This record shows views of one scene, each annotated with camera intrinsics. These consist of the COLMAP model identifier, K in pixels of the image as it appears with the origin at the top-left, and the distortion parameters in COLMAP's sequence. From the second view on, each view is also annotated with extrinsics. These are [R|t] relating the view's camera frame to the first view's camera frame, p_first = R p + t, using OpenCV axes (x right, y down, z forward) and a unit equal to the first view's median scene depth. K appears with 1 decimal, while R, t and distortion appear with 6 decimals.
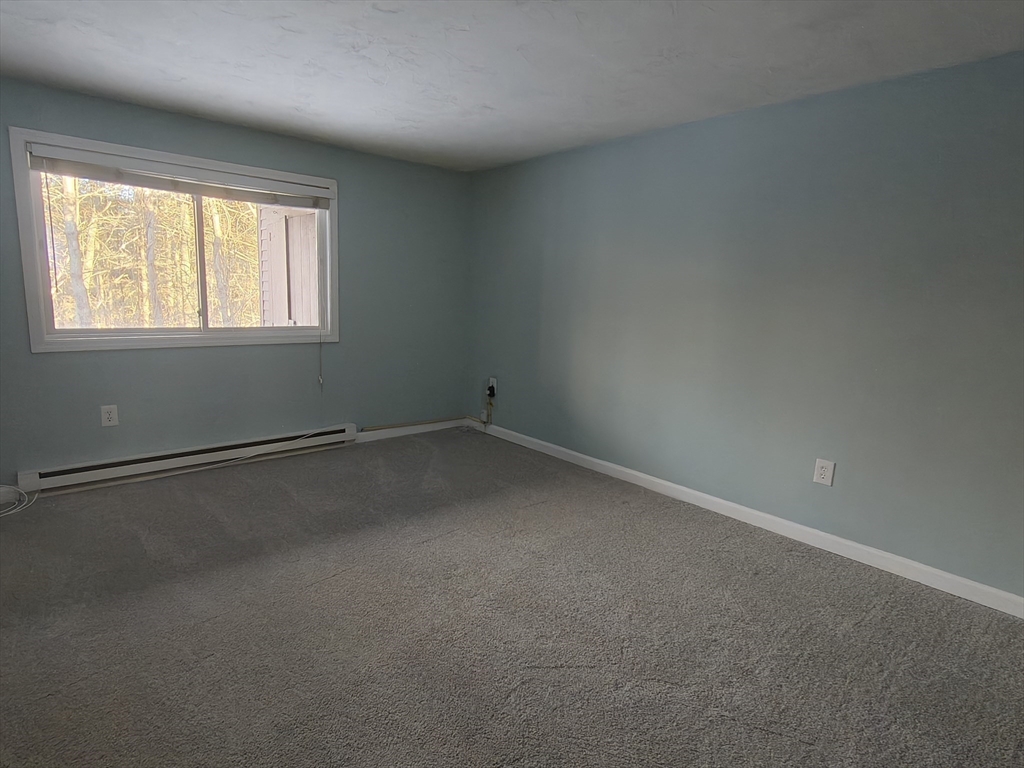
lens RADIAL K [[551.3, 0, 509.3], [0, 551.3, 381.8], [0, 0, 1]] dist [-0.001976, -0.000257]
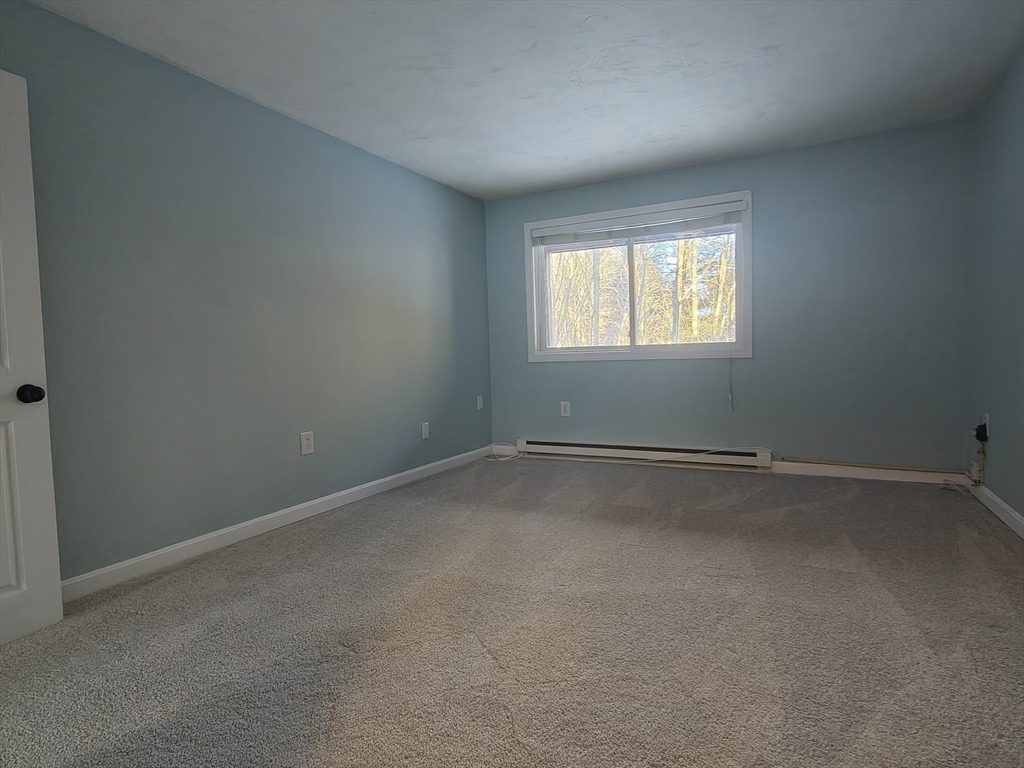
lens RADIAL K [[551.3, 0, 509.3], [0, 551.3, 381.8], [0, 0, 1]] dist [-0.001976, -0.000257]
pose [[0.355428, 0.006282, -0.934683, 0.437397], [-0.106971, 0.993681, -0.033999, 0.046475], [0.928563, 0.112069, 0.353853, 0.304132]]
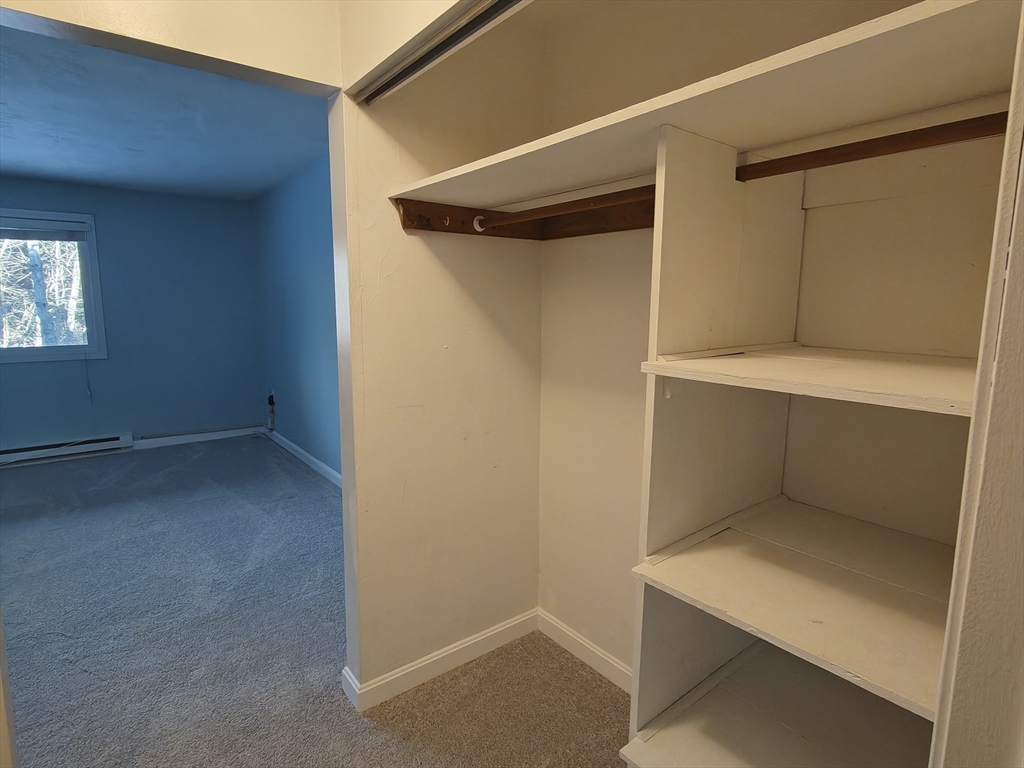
lens RADIAL K [[551.3, 0, 509.3], [0, 551.3, 381.8], [0, 0, 1]] dist [-0.001976, -0.000257]
pose [[0.997778, -0.024398, -0.061993, 0.592032], [0.023027, 0.999476, -0.022738, 0.019795], [0.062516, 0.021260, 0.997818, -0.057563]]
